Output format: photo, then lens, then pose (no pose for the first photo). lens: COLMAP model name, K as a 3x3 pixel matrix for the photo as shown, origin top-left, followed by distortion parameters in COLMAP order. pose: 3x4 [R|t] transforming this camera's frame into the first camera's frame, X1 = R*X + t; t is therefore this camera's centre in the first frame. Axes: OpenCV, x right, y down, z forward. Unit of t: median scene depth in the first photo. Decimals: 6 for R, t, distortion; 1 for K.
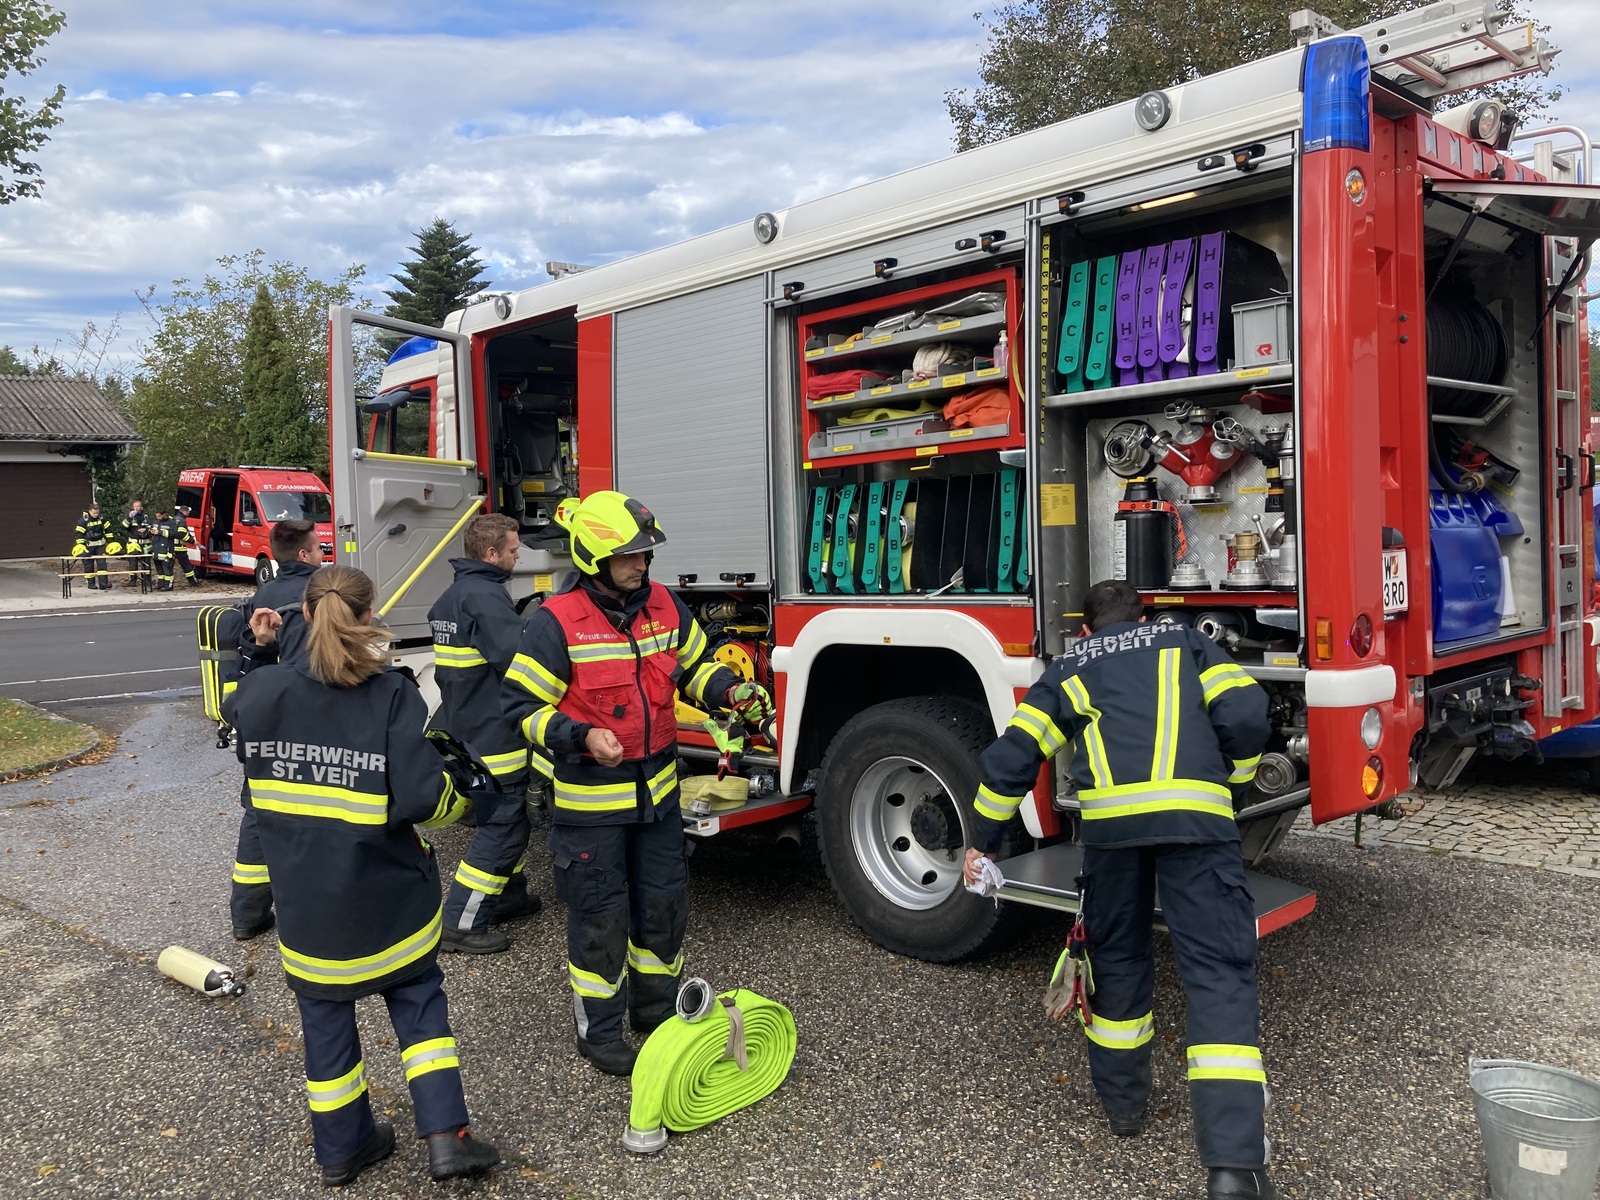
lens RADIAL K [[1300.8, 0, 800.0], [0, 1300.8, 600.0], [0, 0, 1]] dist [0.107769, -0.168441]
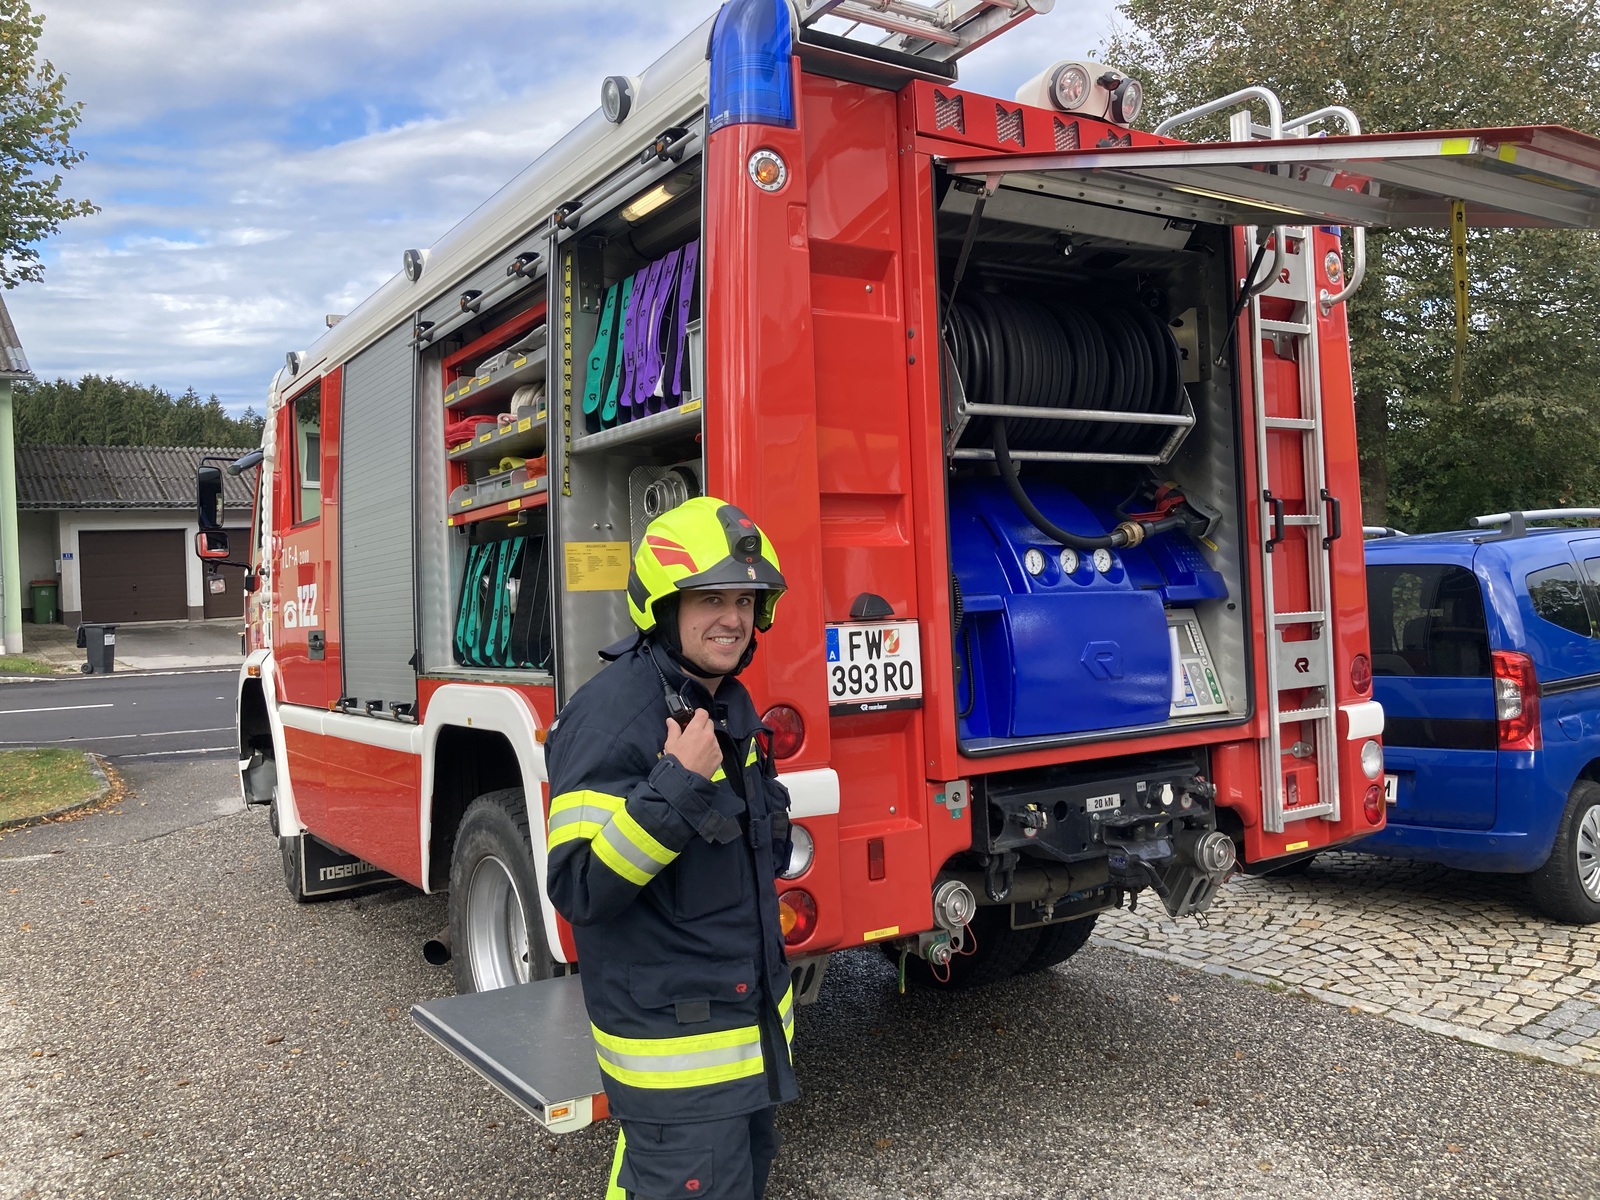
lens RADIAL K [[1307.8, 0, 800.0], [0, 1307.8, 600.0], [0, 0, 1]] dist [0.015970, 0.001739]
pose [[0.983211, -0.001836, -0.182465, 0.444127], [-0.006555, 0.998949, -0.045374, -0.012184], [0.182356, 0.045808, 0.982165, 0.177326]]
